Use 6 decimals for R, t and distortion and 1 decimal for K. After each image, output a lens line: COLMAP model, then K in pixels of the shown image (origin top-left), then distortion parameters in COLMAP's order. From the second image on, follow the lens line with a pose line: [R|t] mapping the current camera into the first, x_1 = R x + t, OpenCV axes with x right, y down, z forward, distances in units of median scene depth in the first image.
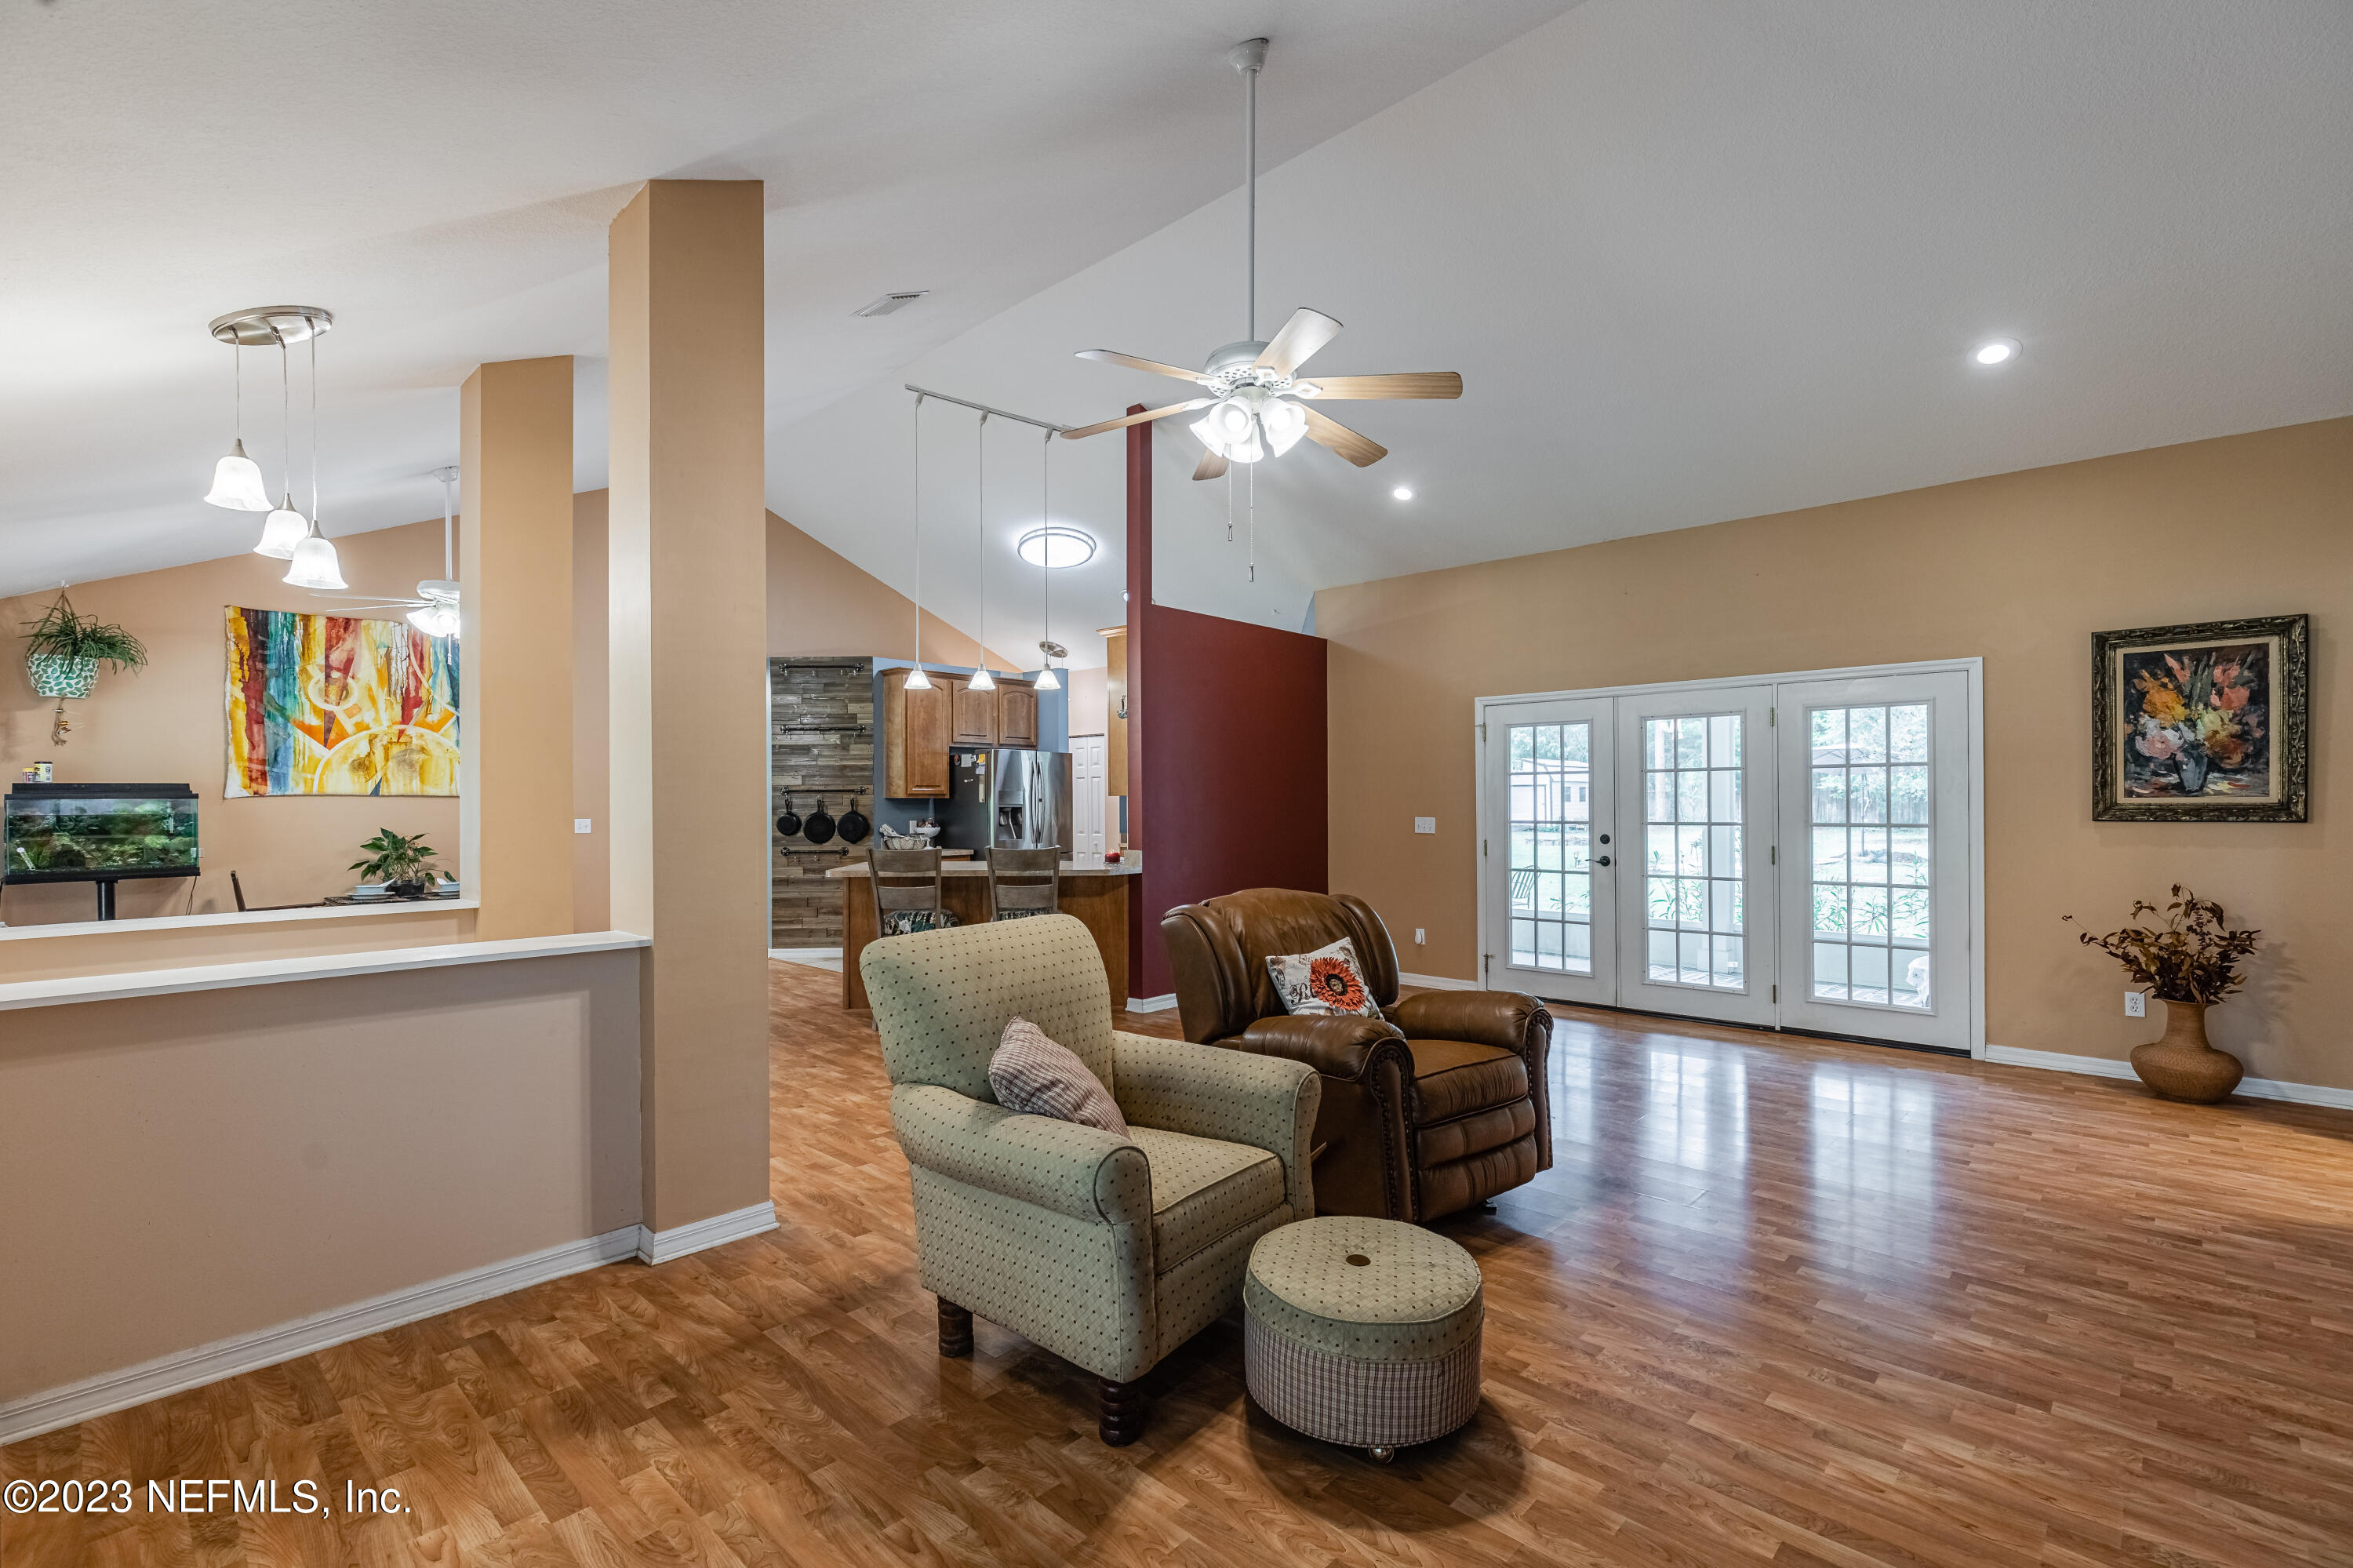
lens RADIAL K [[1055.3, 0, 1178.6], [0, 1055.3, 799.9], [0, 0, 1]] dist [0.010333, -0.001609]
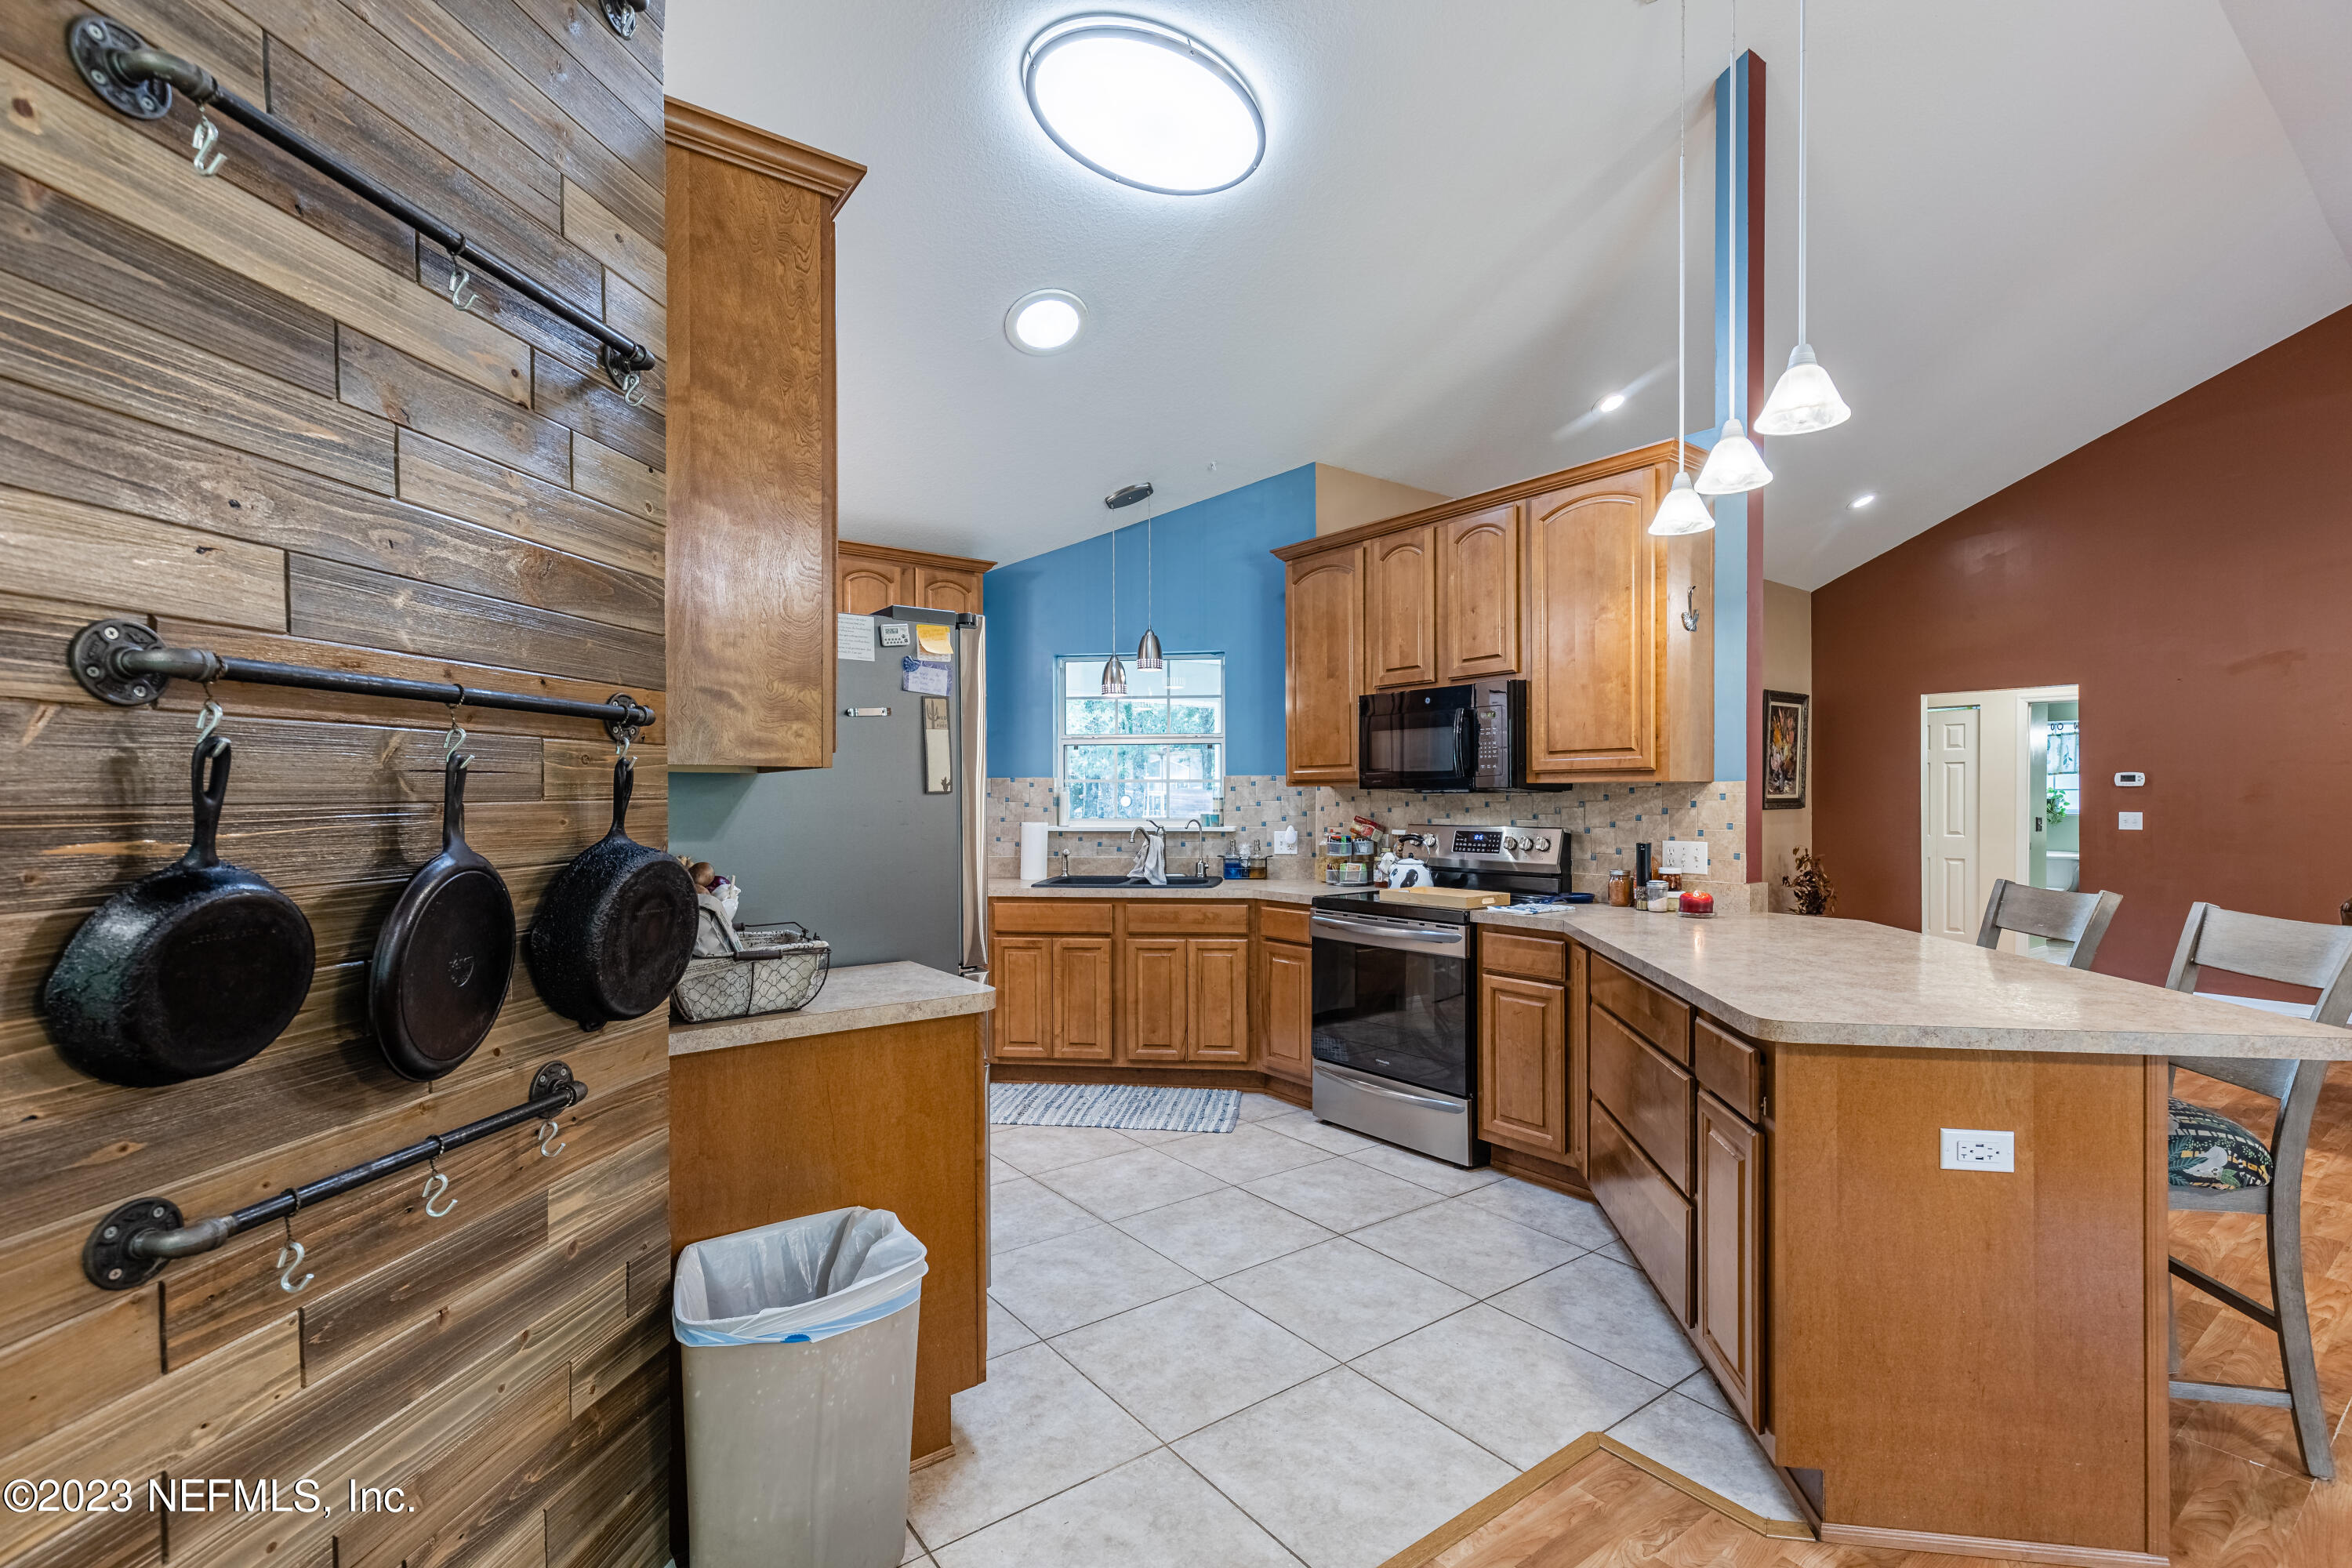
lens RADIAL K [[1054.8, 0, 1182.0], [0, 1054.8, 800.9], [0, 0, 1]] dist [0.010333, -0.001609]
pose [[0.168957, 0.001099, 0.985623, -0.562369], [-0.001210, 0.999999, -0.000908, 0.006040], [-0.985623, -0.001040, 0.168958, 1.079156]]
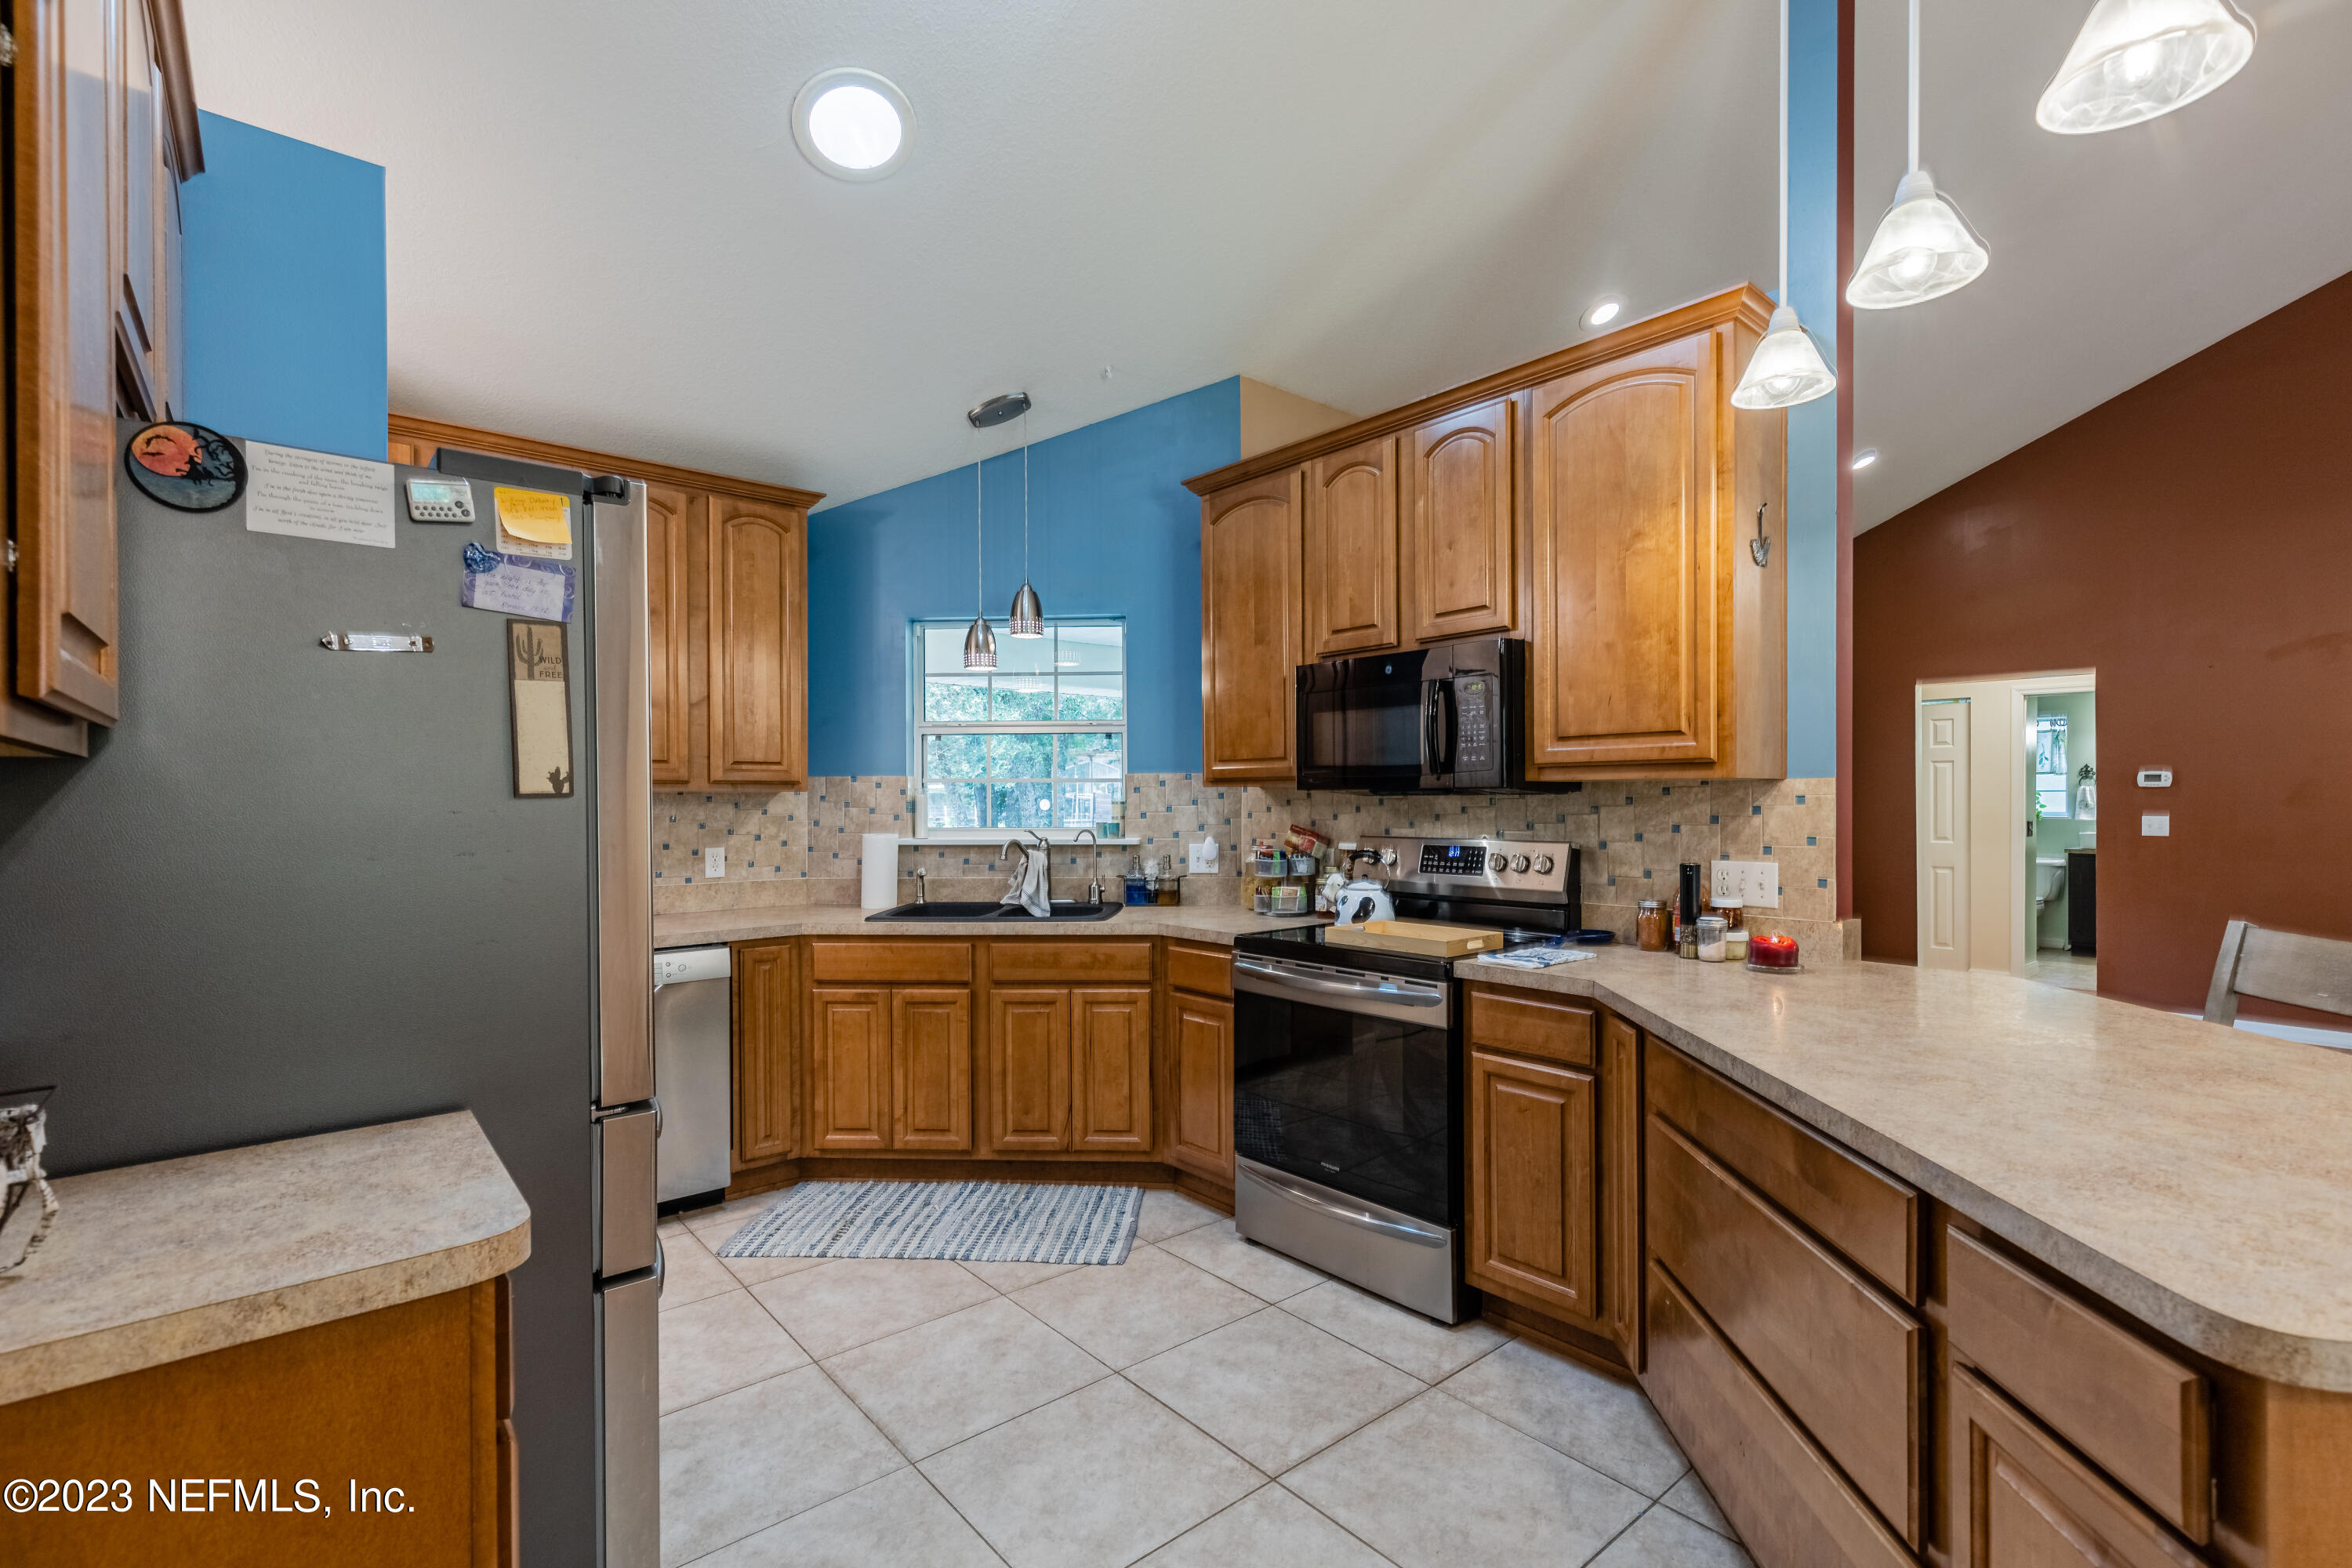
lens RADIAL K [[1054.8, 0, 1181.2], [0, 1054.8, 800.5], [0, 0, 1]] dist [0.010333, -0.001609]
pose [[0.108865, 0.003261, 0.994051, -0.408576], [0.000784, 0.999994, -0.003366, 0.004707], [-0.994056, 0.001146, 0.108862, 1.081248]]
